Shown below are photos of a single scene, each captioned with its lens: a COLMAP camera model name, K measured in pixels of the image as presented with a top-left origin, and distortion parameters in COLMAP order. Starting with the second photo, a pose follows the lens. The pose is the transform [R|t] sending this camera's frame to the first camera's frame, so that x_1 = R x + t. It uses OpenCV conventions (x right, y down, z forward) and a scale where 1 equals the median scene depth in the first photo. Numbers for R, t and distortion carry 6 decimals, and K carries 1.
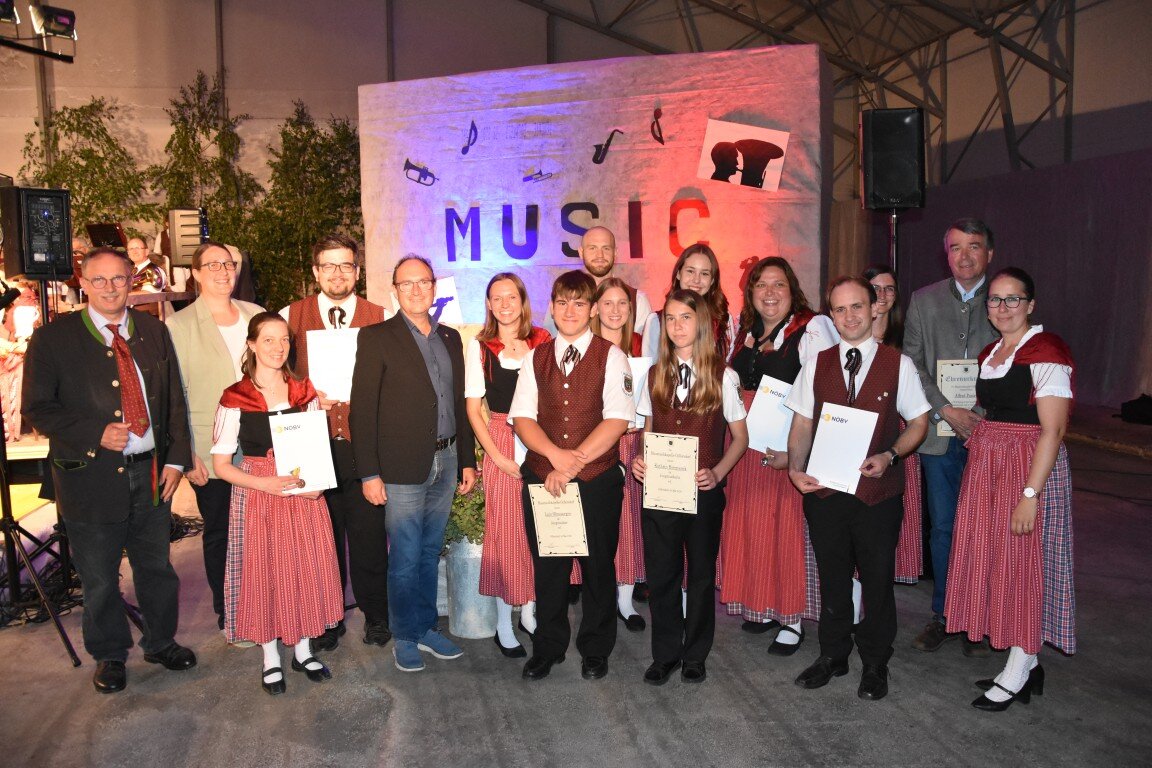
lens RADIAL K [[881.4, 0, 576.0], [0, 881.4, 384.0], [0, 0, 1]] dist [-0.146018, 0.084709]
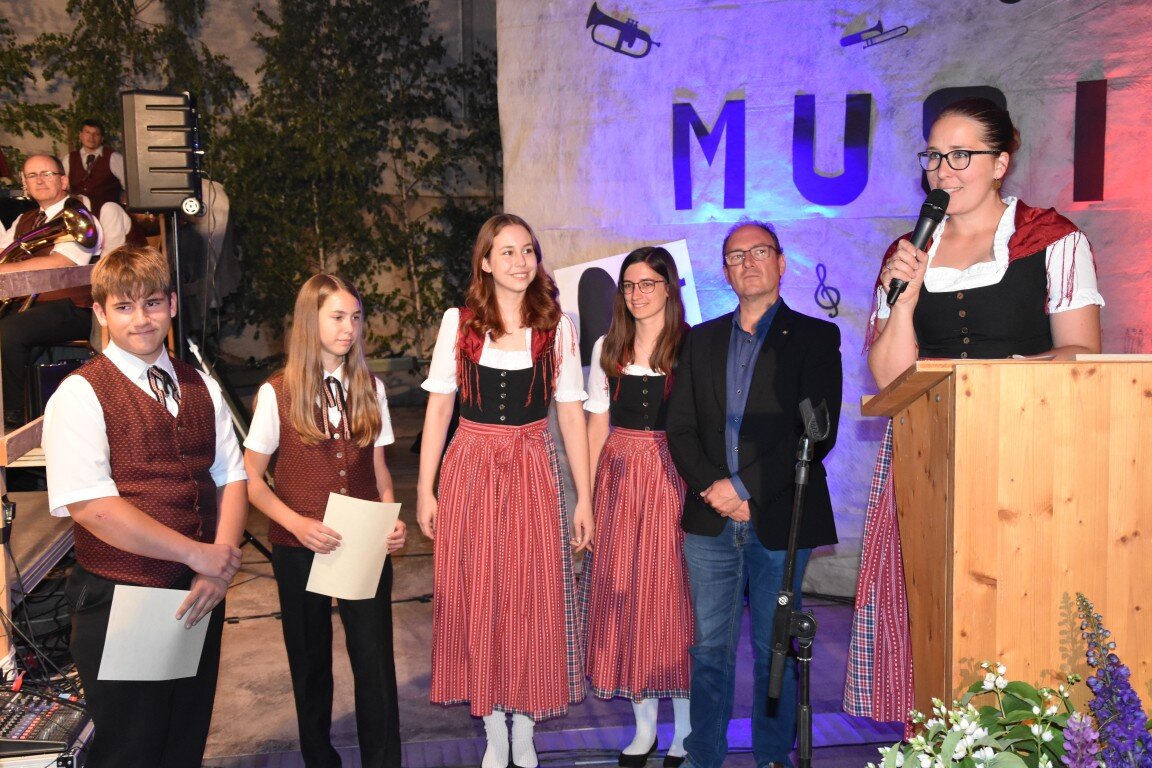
lens RADIAL K [[1348.8, 0, 576.0], [0, 1348.8, 384.0], [0, 0, 1]] dist [-0.023603, 0.375081]
pose [[0.997592, 0.010025, -0.068633, -0.086739], [-0.011396, 0.999743, -0.019617, -0.013761], [0.068419, 0.020352, 0.997449, 0.131013]]
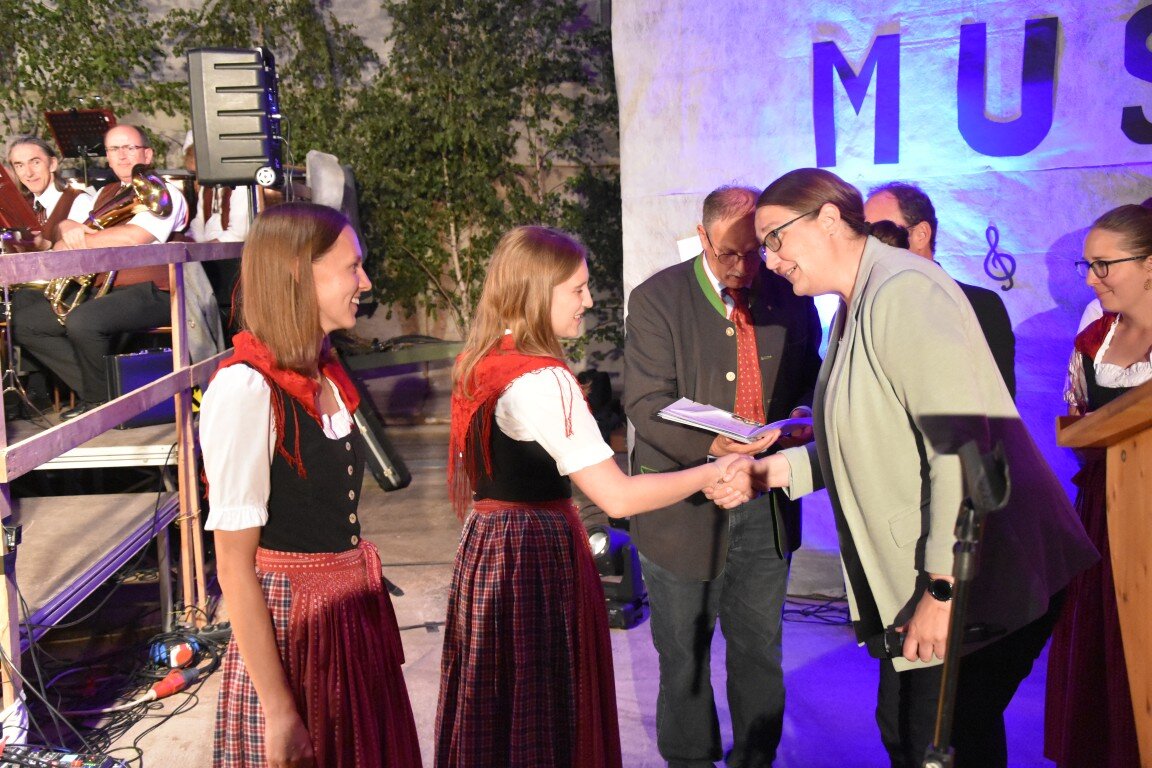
lens RADIAL K [[1341.1, 0, 576.0], [0, 1341.1, 384.0], [0, 0, 1]] dist [0.007786, 0.334204]
pose [[0.982286, 0.005392, -0.187310, -0.080356], [-0.005175, 0.999985, 0.001646, -0.019256], [0.187316, -0.000648, 0.982300, 0.189054]]
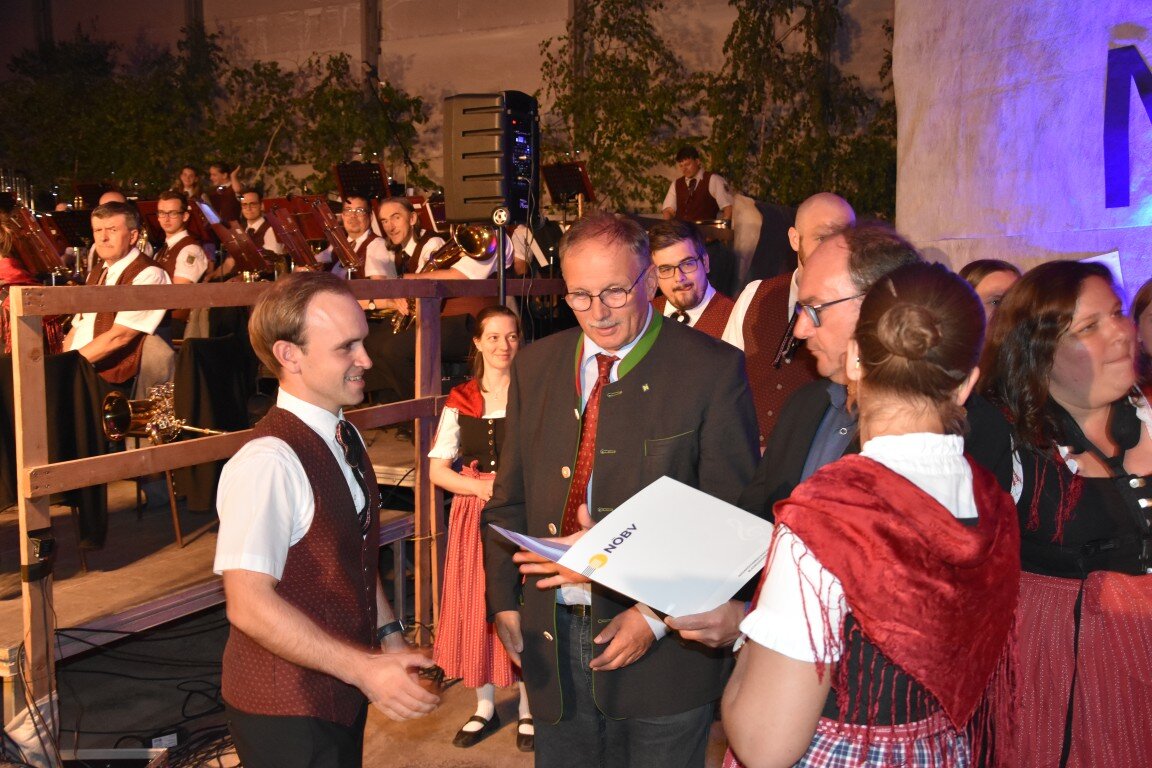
lens RADIAL K [[1173.2, 0, 576.0], [0, 1173.2, 384.0], [0, 0, 1]] dist [-0.045429, 0.240763]
pose [[0.761860, 0.072321, -0.643692, -0.001522], [-0.086175, 0.996230, 0.009935, -0.033552], [0.641984, 0.047901, 0.765220, 0.301452]]
